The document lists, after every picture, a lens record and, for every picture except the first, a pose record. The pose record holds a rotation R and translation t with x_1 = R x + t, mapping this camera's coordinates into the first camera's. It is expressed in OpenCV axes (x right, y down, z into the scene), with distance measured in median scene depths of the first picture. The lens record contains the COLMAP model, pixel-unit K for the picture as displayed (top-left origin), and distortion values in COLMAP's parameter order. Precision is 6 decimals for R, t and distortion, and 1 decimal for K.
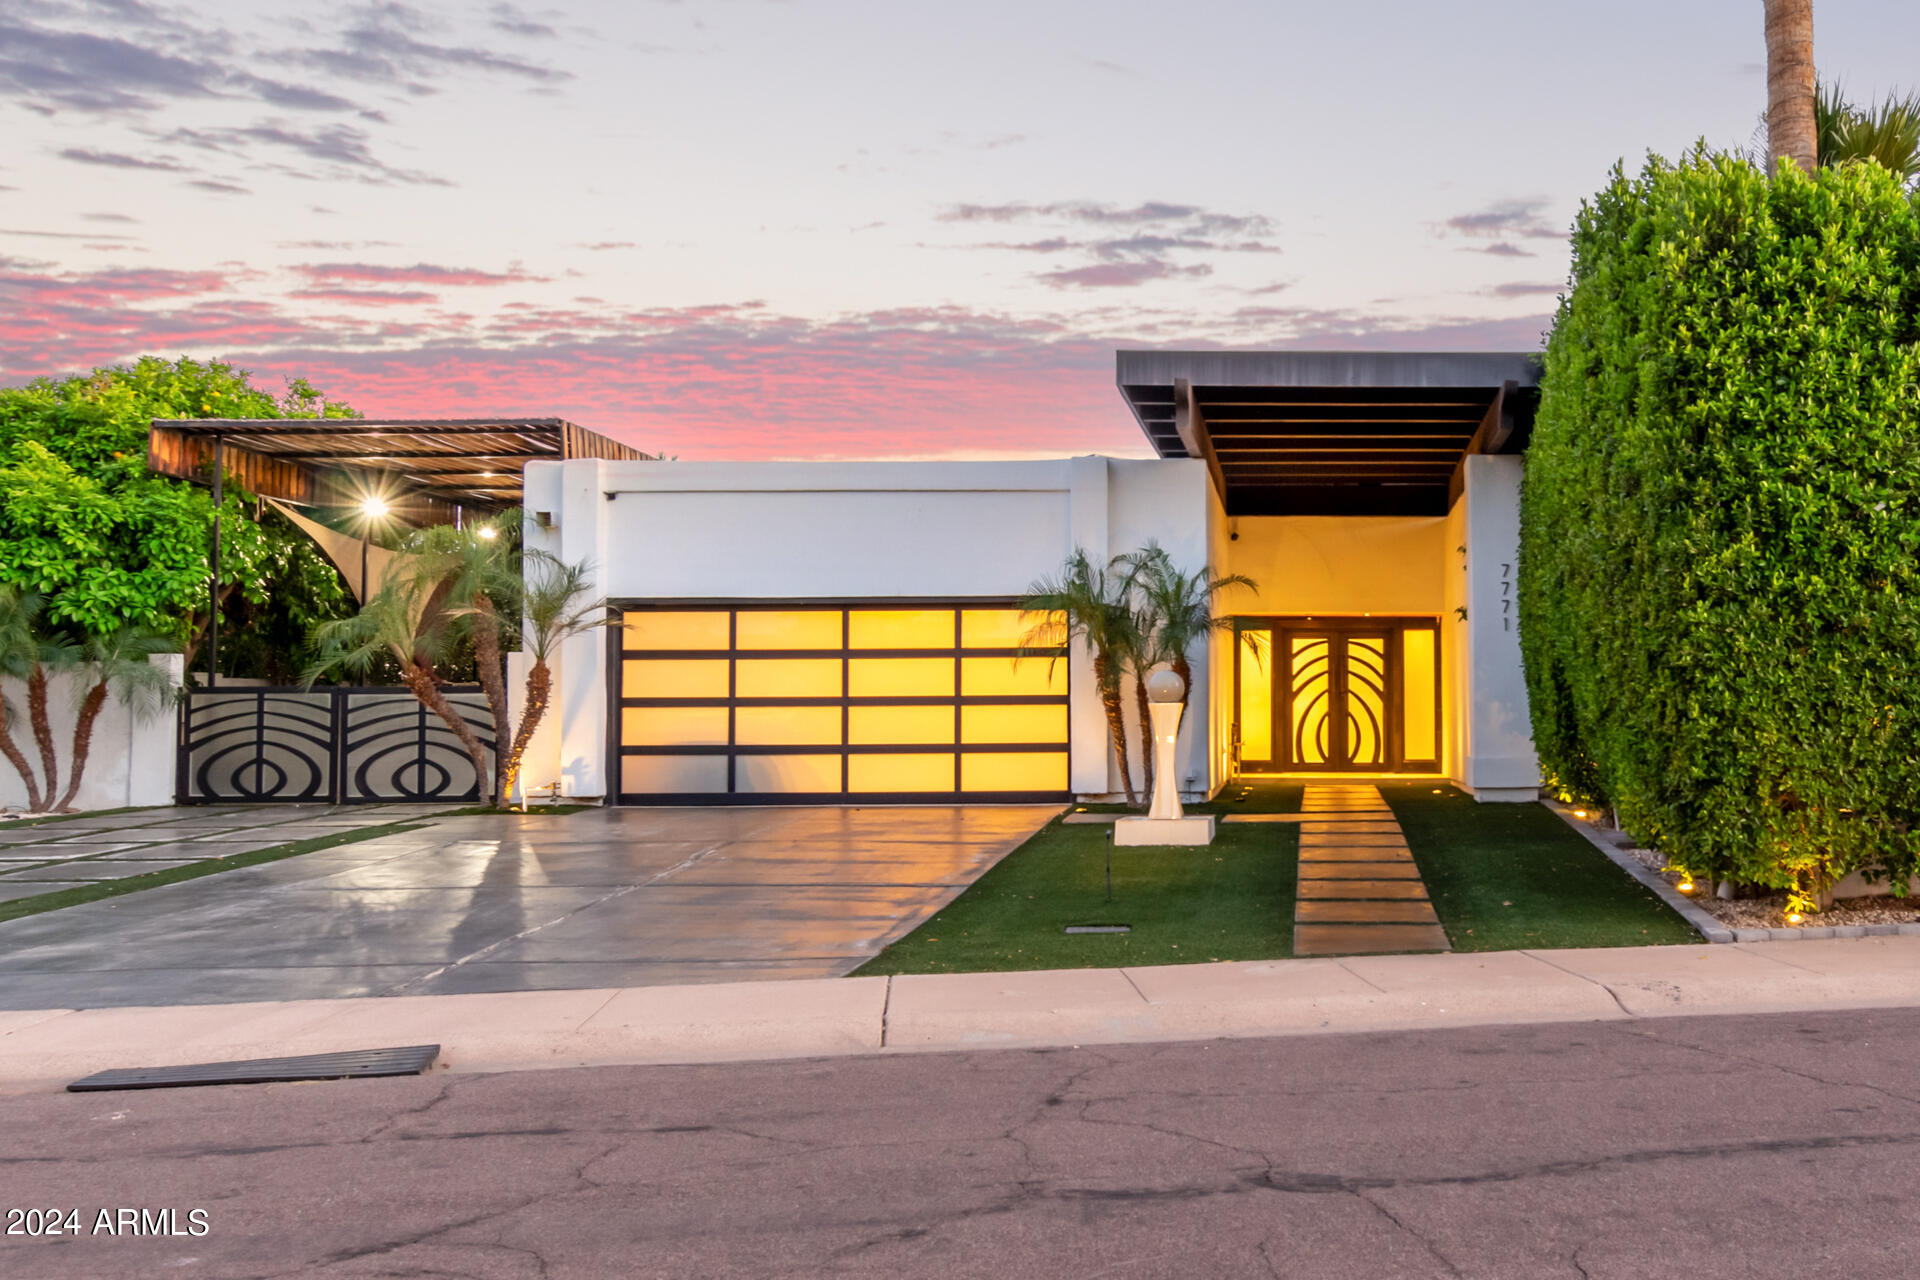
lens RADIAL K [[1674.8, 0, 1157.2], [0, 1674.8, 641.8], [0, 0, 1]] dist [0.000742, 0.051669]
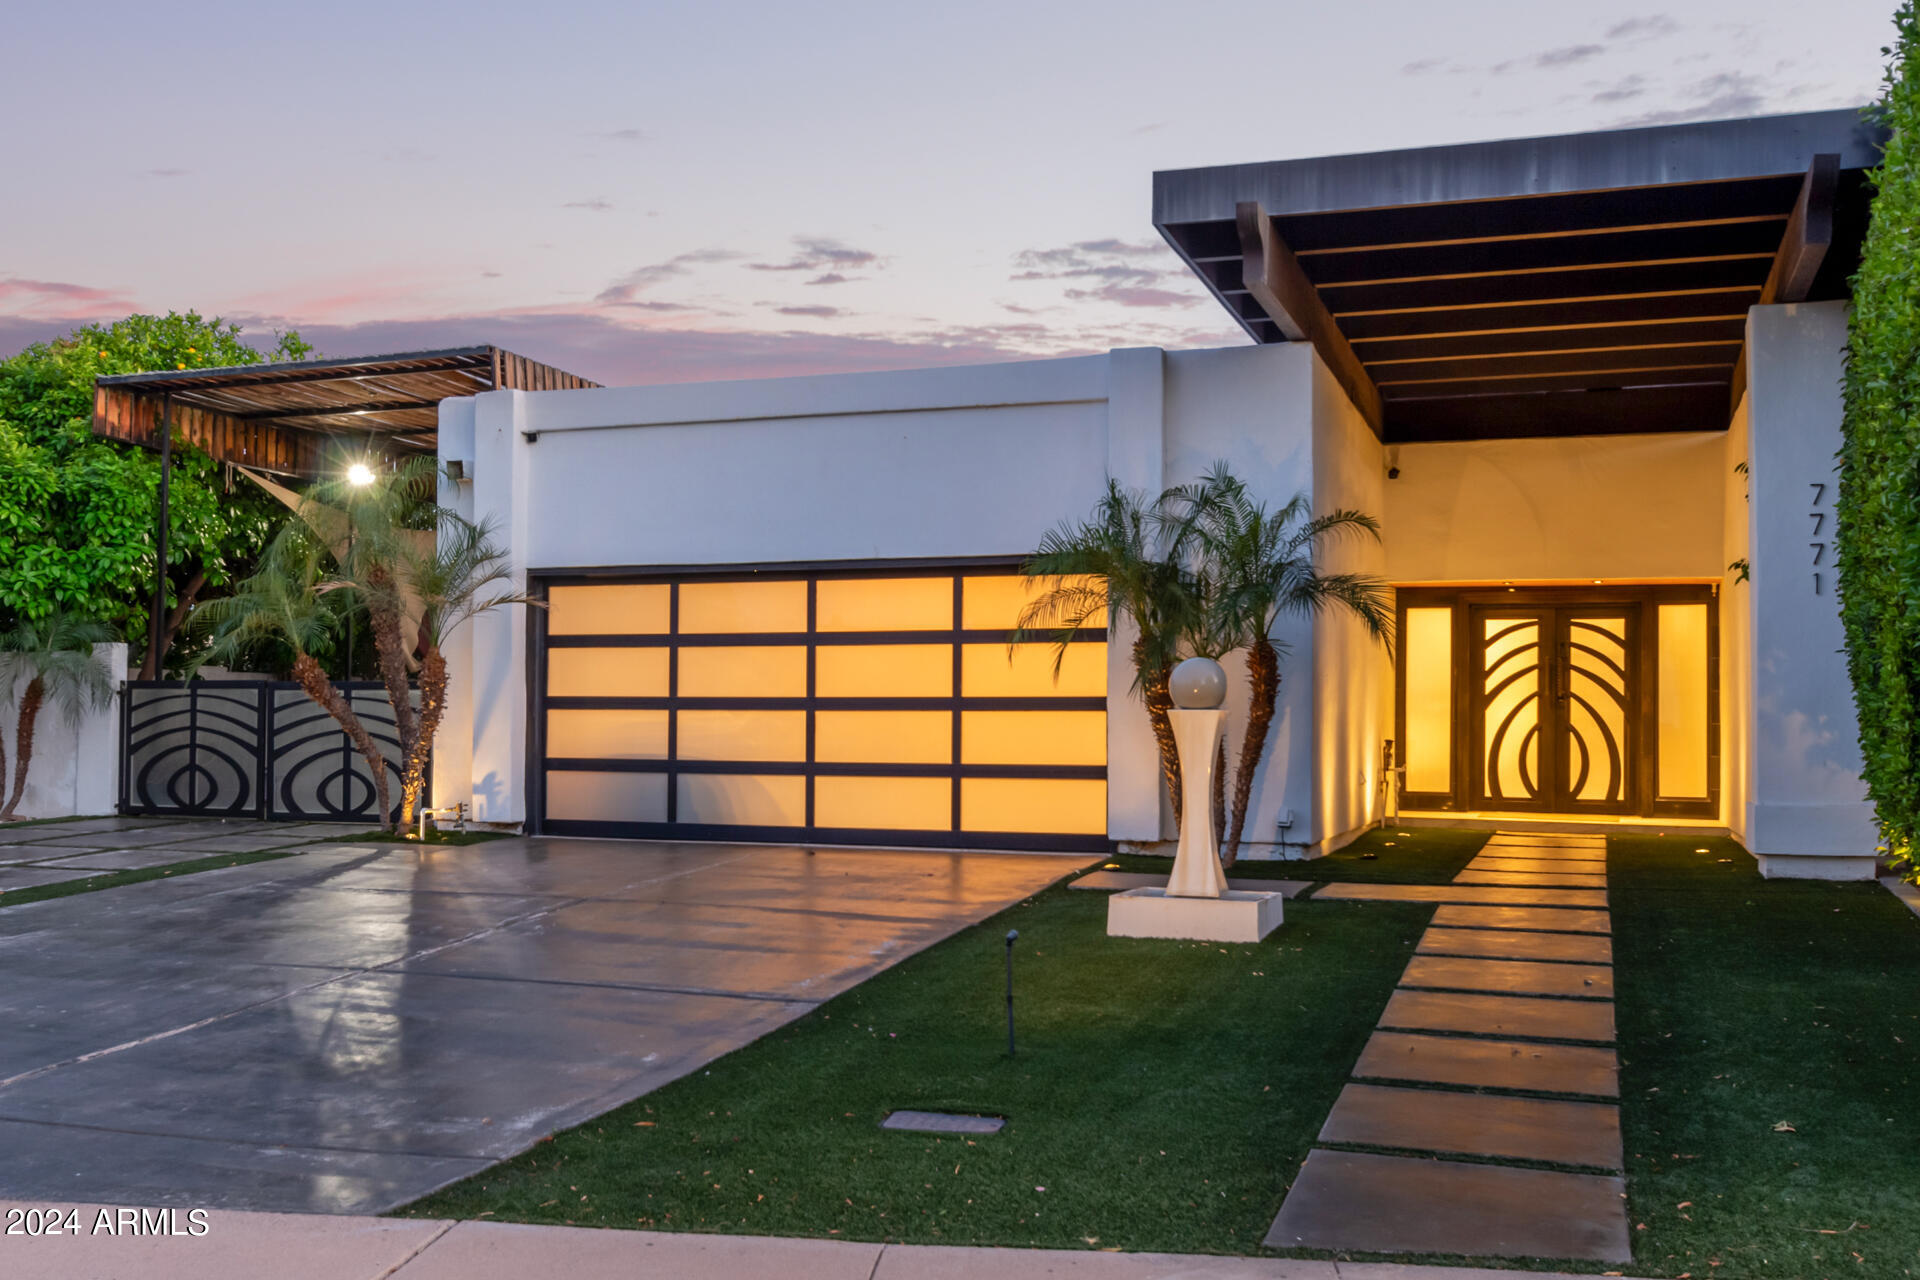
lens RADIAL K [[1643.6, 0, 924.1], [0, 1643.6, 680.3], [0, 0, 1]] dist [0.003498, -0.001870]
pose [[0.948874, 0.003697, -0.315634, 0.088252], [0.001945, 0.999844, 0.017558, 0.012838], [0.315650, -0.017274, 0.948718, 0.331461]]
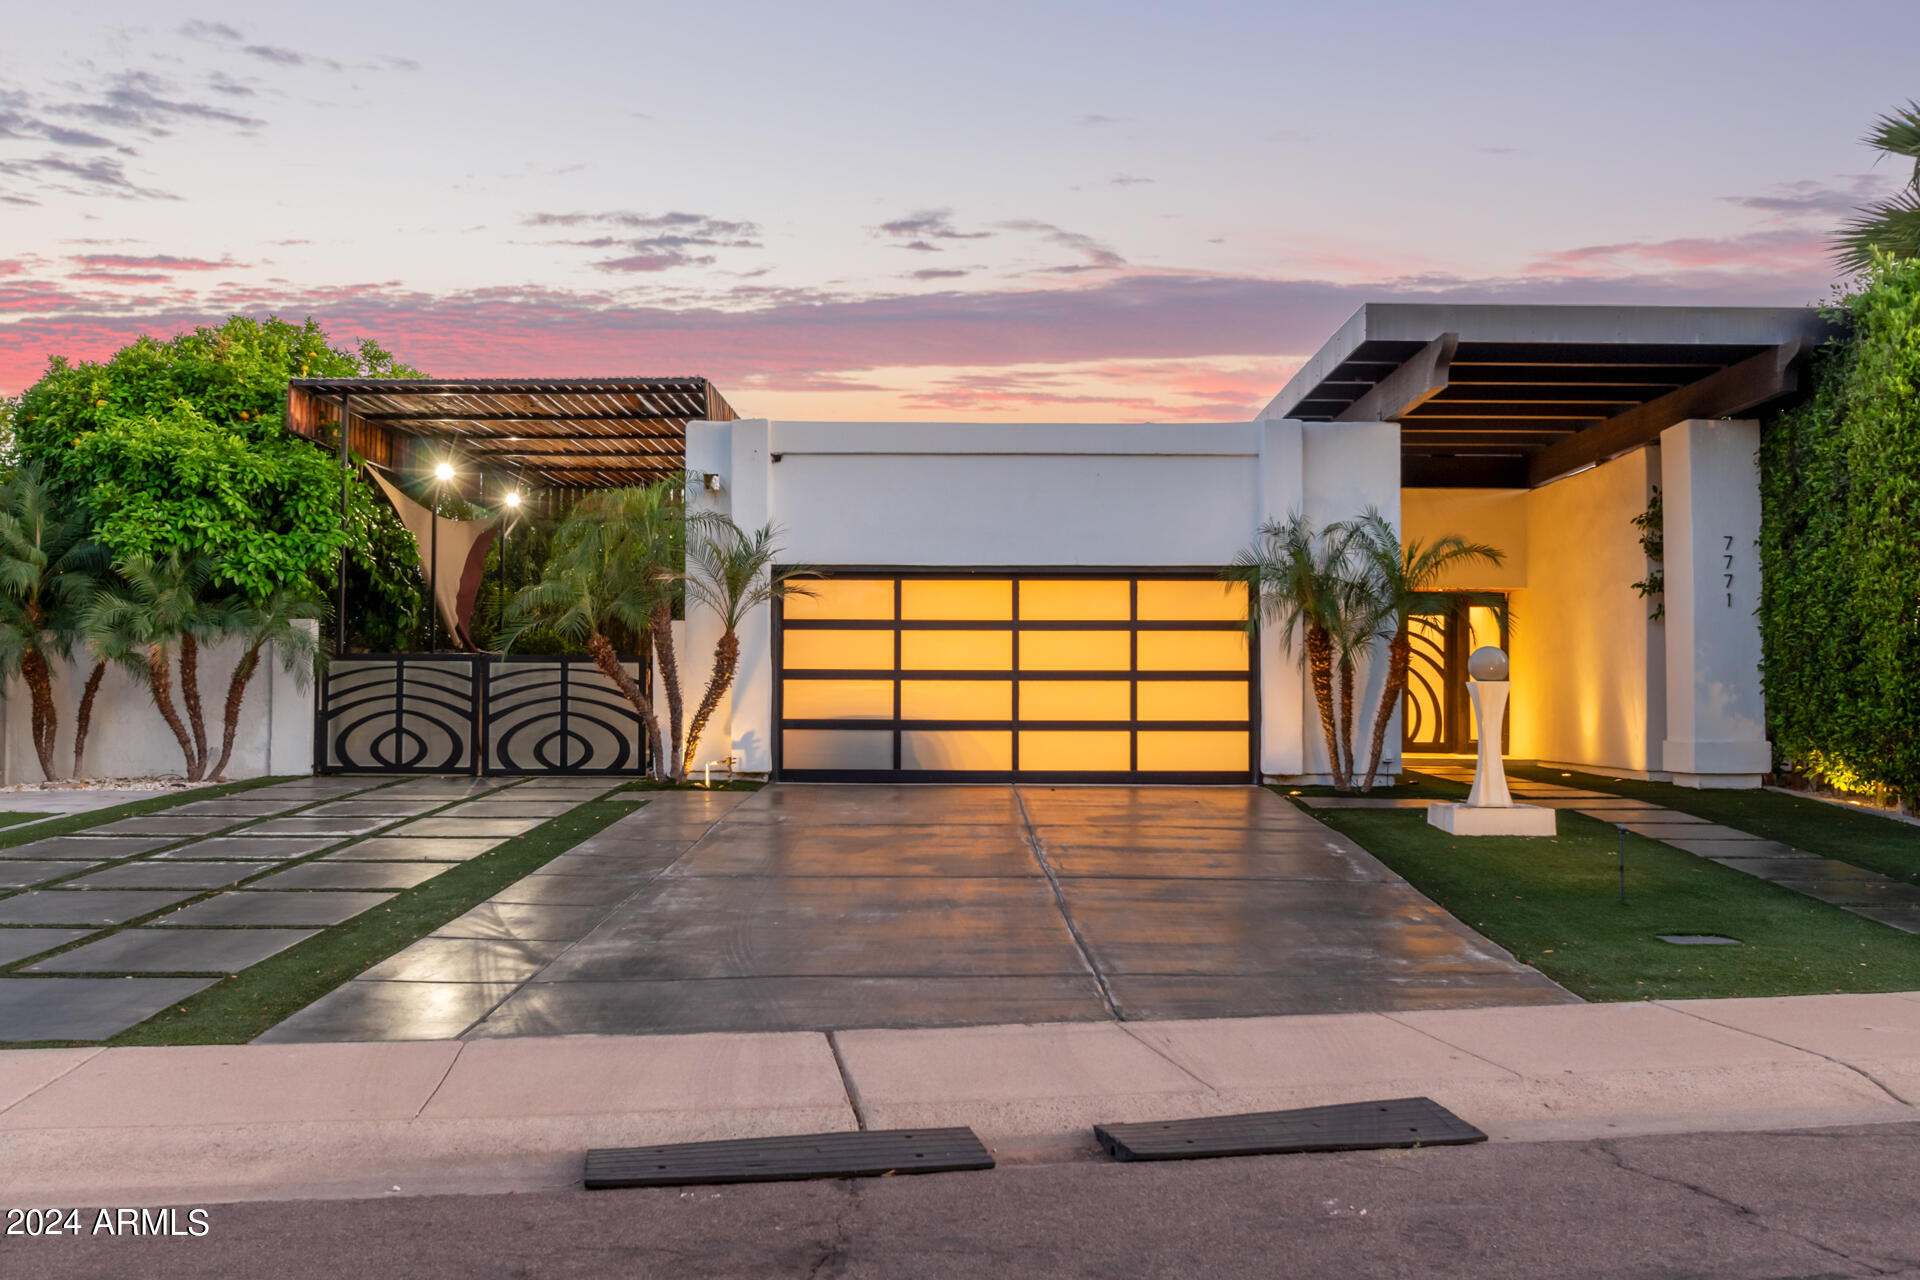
lens RADIAL K [[1643.6, 0, 927.8], [0, 1643.6, 655.3], [0, 0, 1]] dist [0.003498, -0.001870]
pose [[0.999734, 0.009425, -0.021044, -0.216423], [-0.008913, 0.999665, 0.024317, 0.001978], [0.021266, -0.024123, 0.999483, 0.064789]]
